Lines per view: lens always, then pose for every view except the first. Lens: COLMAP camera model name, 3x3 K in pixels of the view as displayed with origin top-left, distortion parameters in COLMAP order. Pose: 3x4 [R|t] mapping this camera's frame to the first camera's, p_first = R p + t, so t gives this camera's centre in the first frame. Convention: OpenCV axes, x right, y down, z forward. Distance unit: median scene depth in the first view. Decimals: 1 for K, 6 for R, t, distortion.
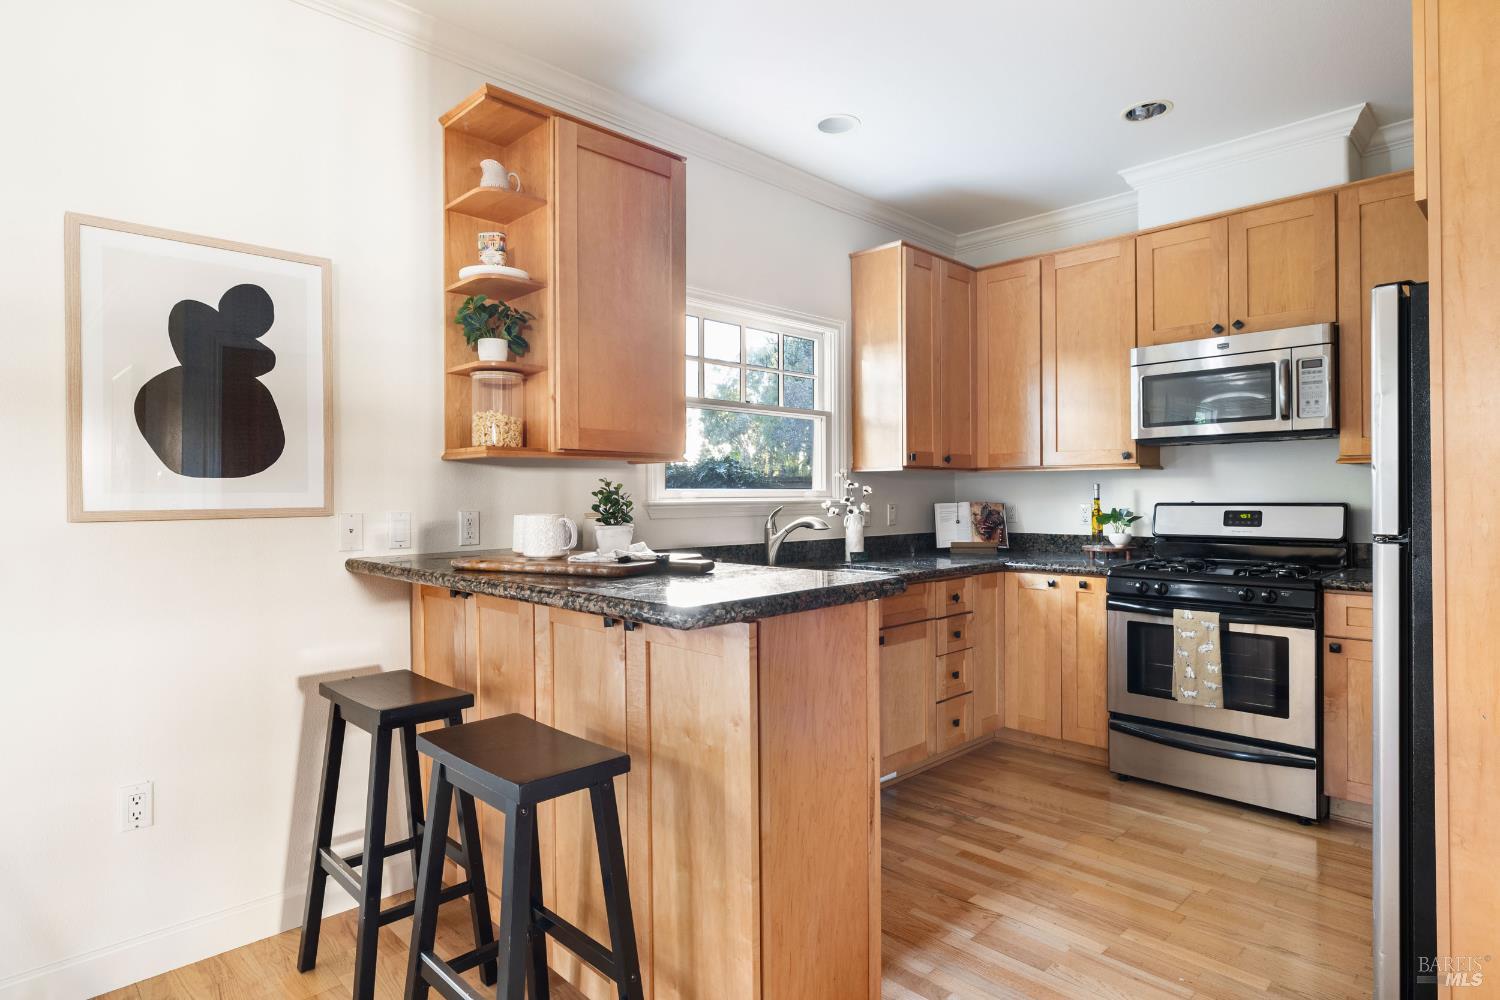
lens RADIAL K [[785.2, 0, 740.1], [0, 785.2, 495.2], [0, 0, 1]] dist [-0.004425, -0.000734]
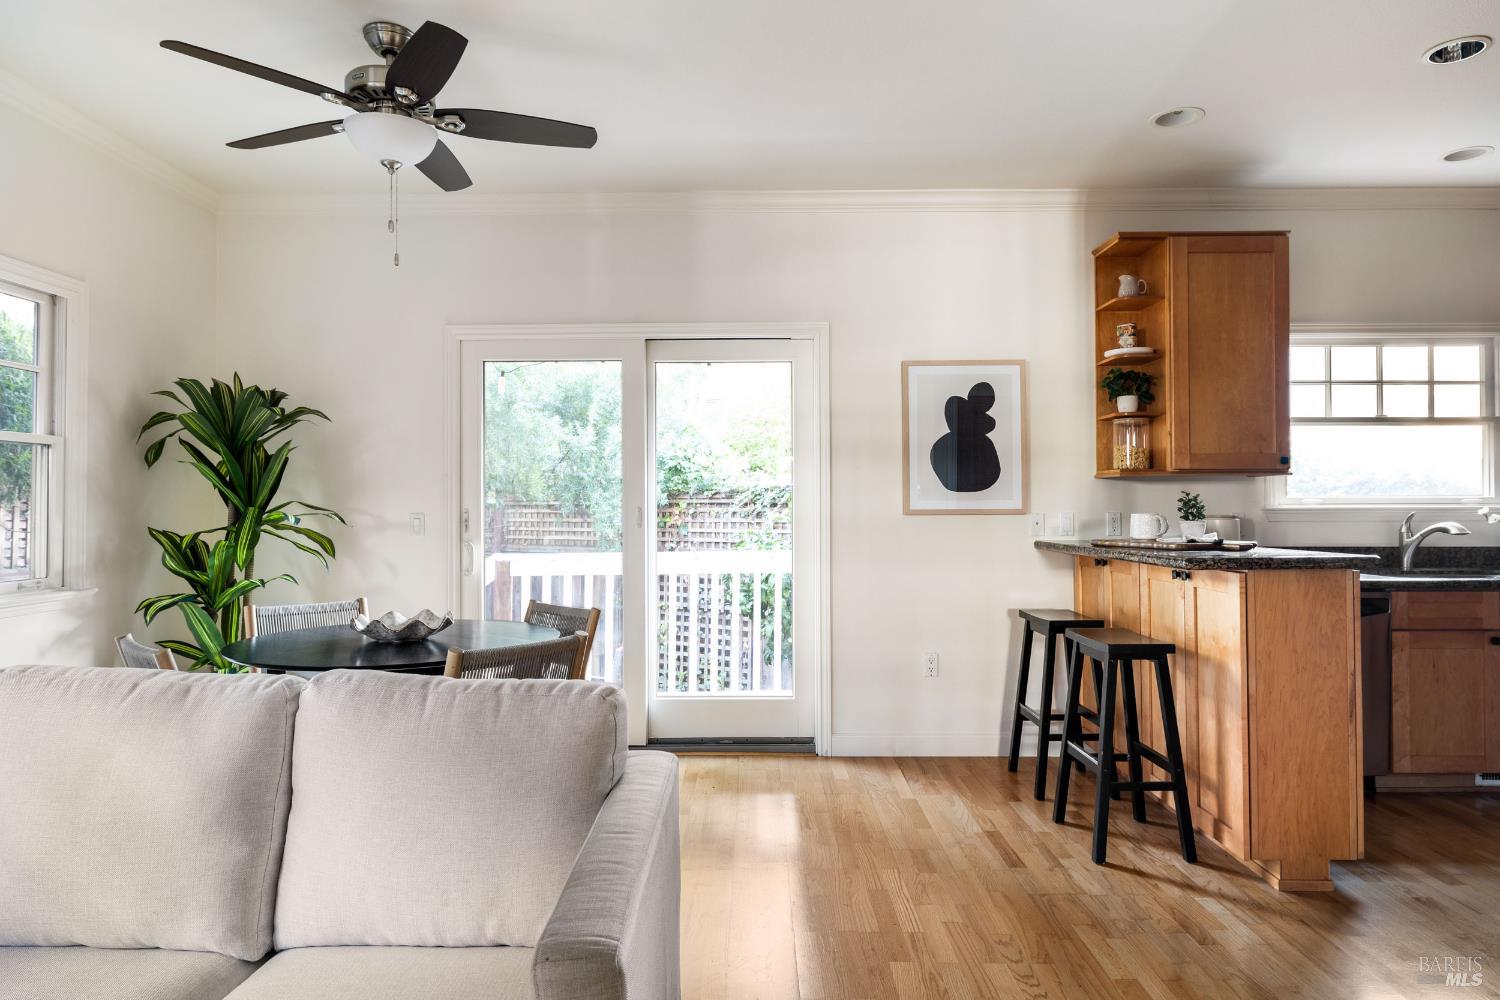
lens RADIAL K [[908.6, 0, 745.3], [0, 908.6, 496.0], [0, 0, 1]] dist [-0.000246, 0.001563]
pose [[0.704546, -0.004288, -0.709645, 0.396757], [-0.000335, 0.999980, -0.006376, 0.000632], [0.709658, 0.004730, 0.704530, -0.724571]]
